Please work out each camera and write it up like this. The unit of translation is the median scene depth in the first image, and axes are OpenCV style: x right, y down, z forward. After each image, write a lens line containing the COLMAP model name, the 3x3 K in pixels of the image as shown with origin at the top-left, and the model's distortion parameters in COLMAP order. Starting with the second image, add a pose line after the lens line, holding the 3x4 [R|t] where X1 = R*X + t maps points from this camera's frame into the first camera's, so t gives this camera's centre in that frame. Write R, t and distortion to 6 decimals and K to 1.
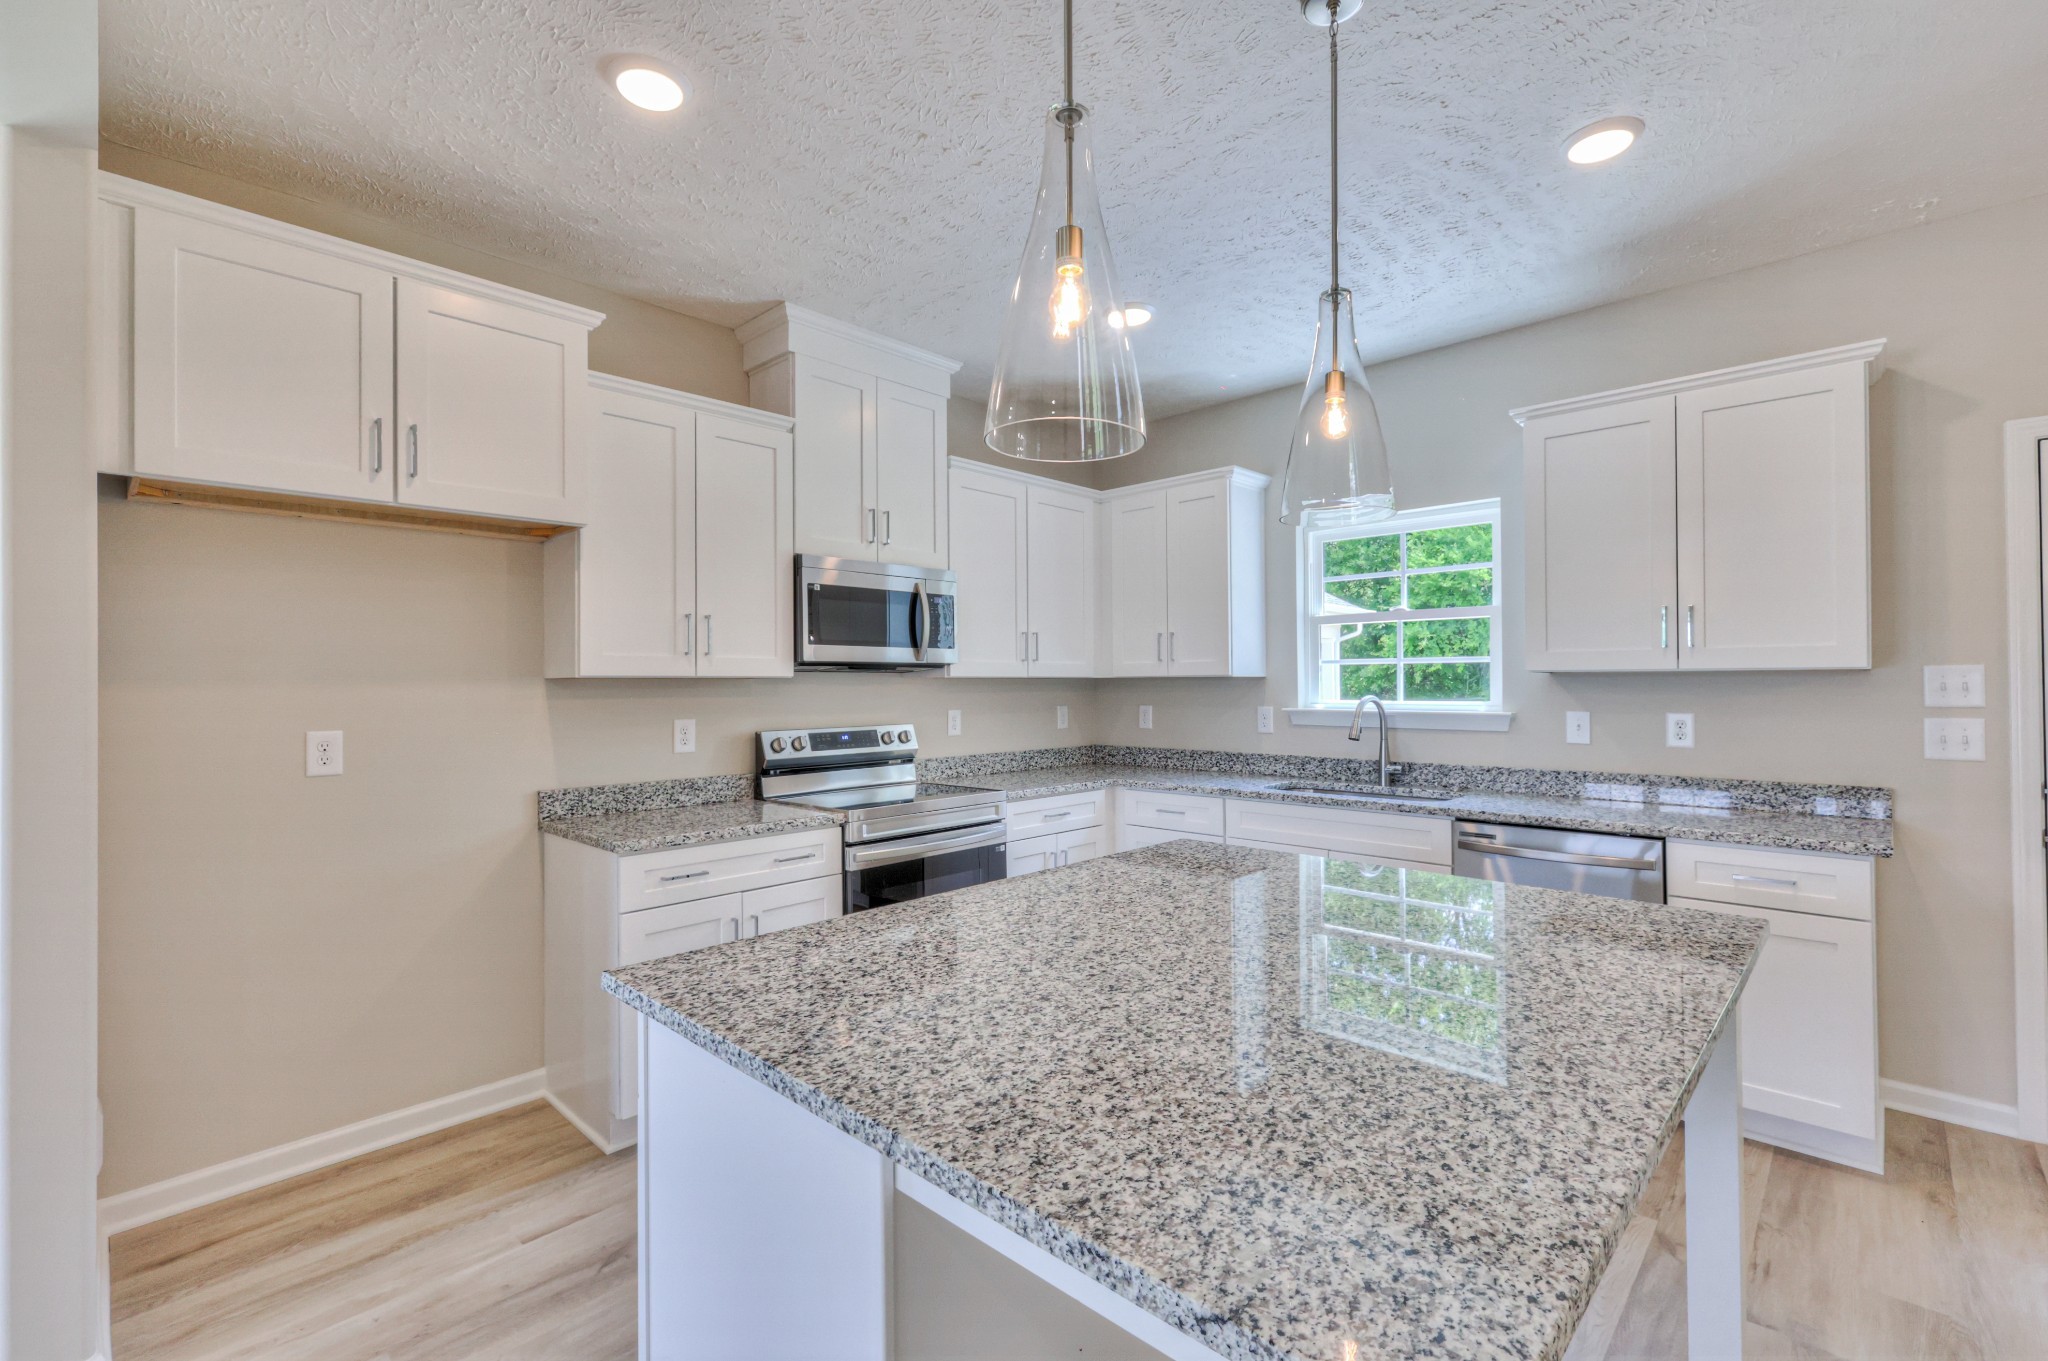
lens RADIAL K [[898.7, 0, 1014.5], [0, 898.7, 676.3], [0, 0, 1]] dist [0.001366, 0.000374]
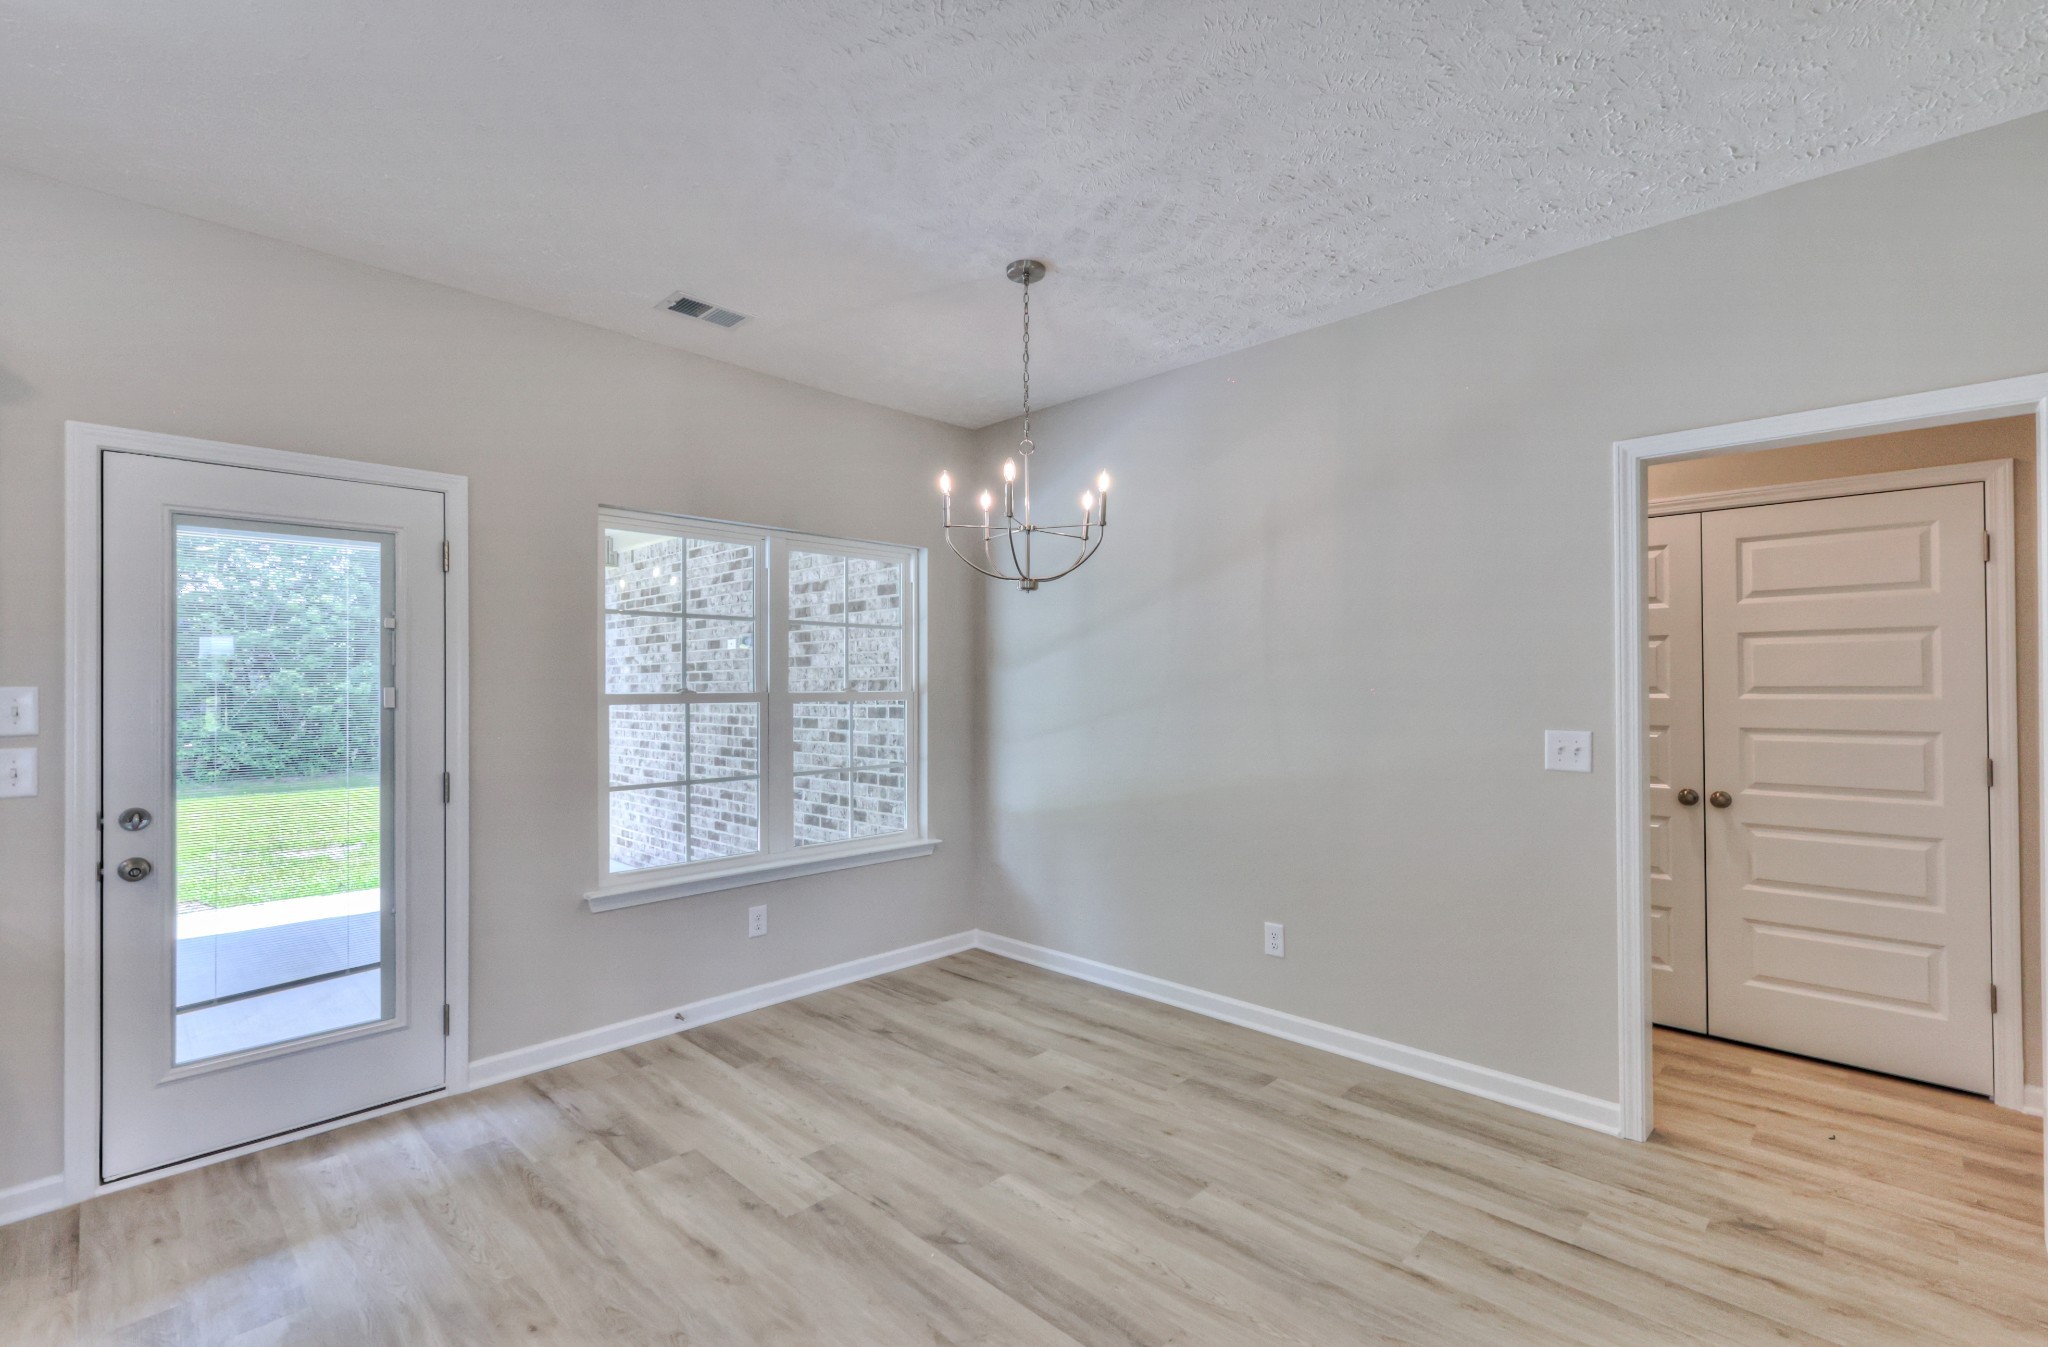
lens RADIAL K [[921.0, 0, 1024.0], [0, 921.0, 673.5], [0, 0, 1]] dist [0.000438, 0.000209]
pose [[0.018126, 0.019226, 0.999651, 0.151623], [-0.000943, 0.999815, -0.019212, -0.007928], [-0.999835, -0.000594, 0.018141, 0.011109]]
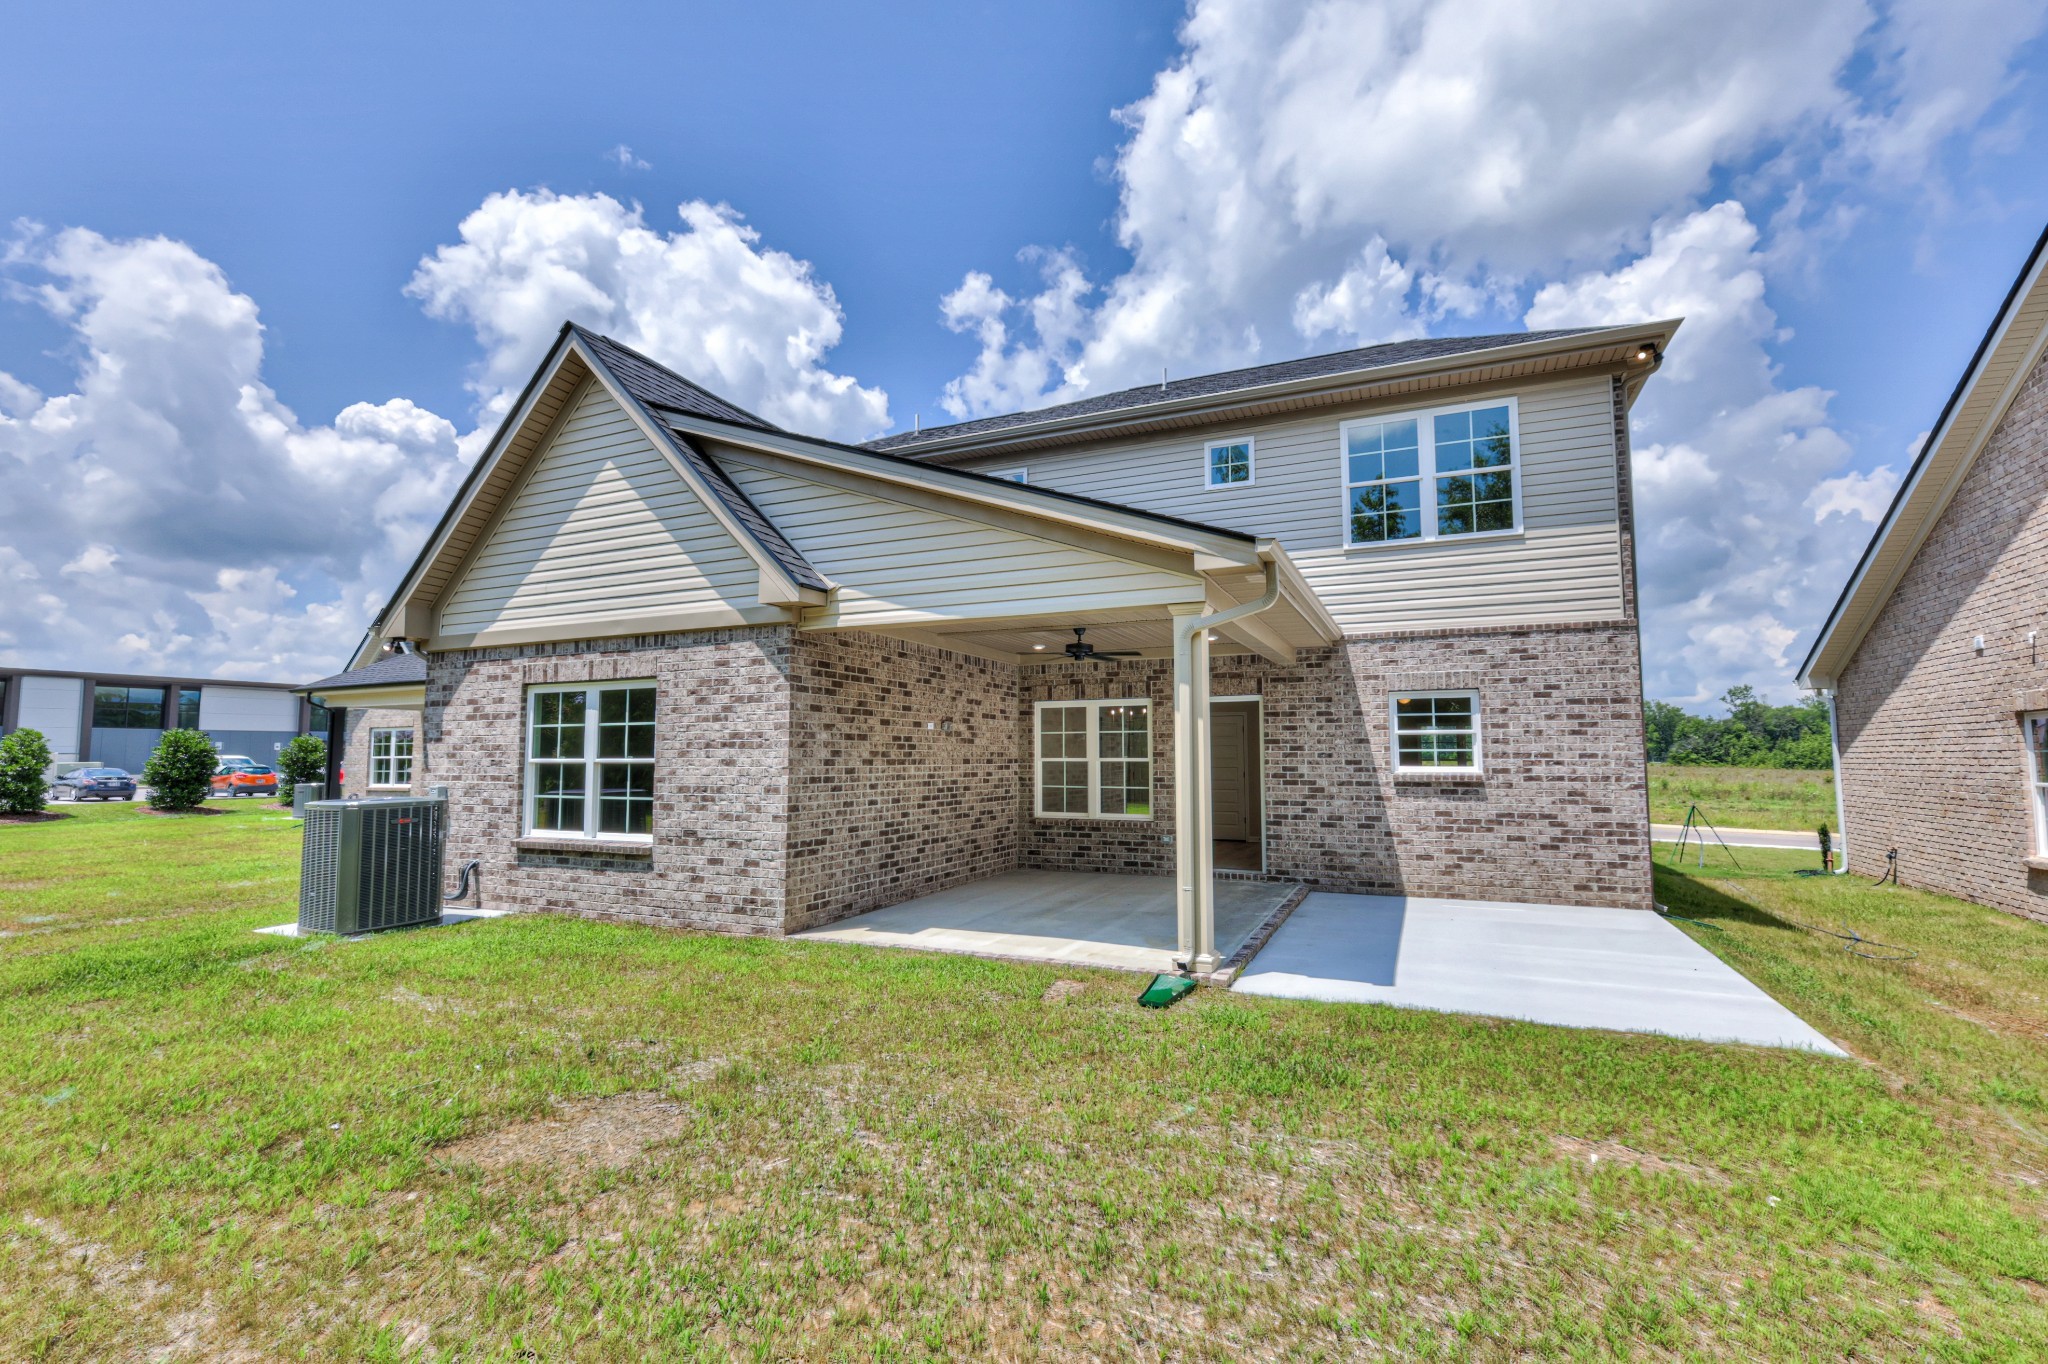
lens RADIAL K [[907.1, 0, 1032.2], [0, 907.1, 677.3], [0, 0, 1]] dist [0.004679, 0.000693]
pose [[-0.937460, -0.023824, -0.347278, 2.927722], [0.010672, 0.995219, -0.097082, 0.025398], [0.347930, -0.094716, -0.932724, 3.683703]]
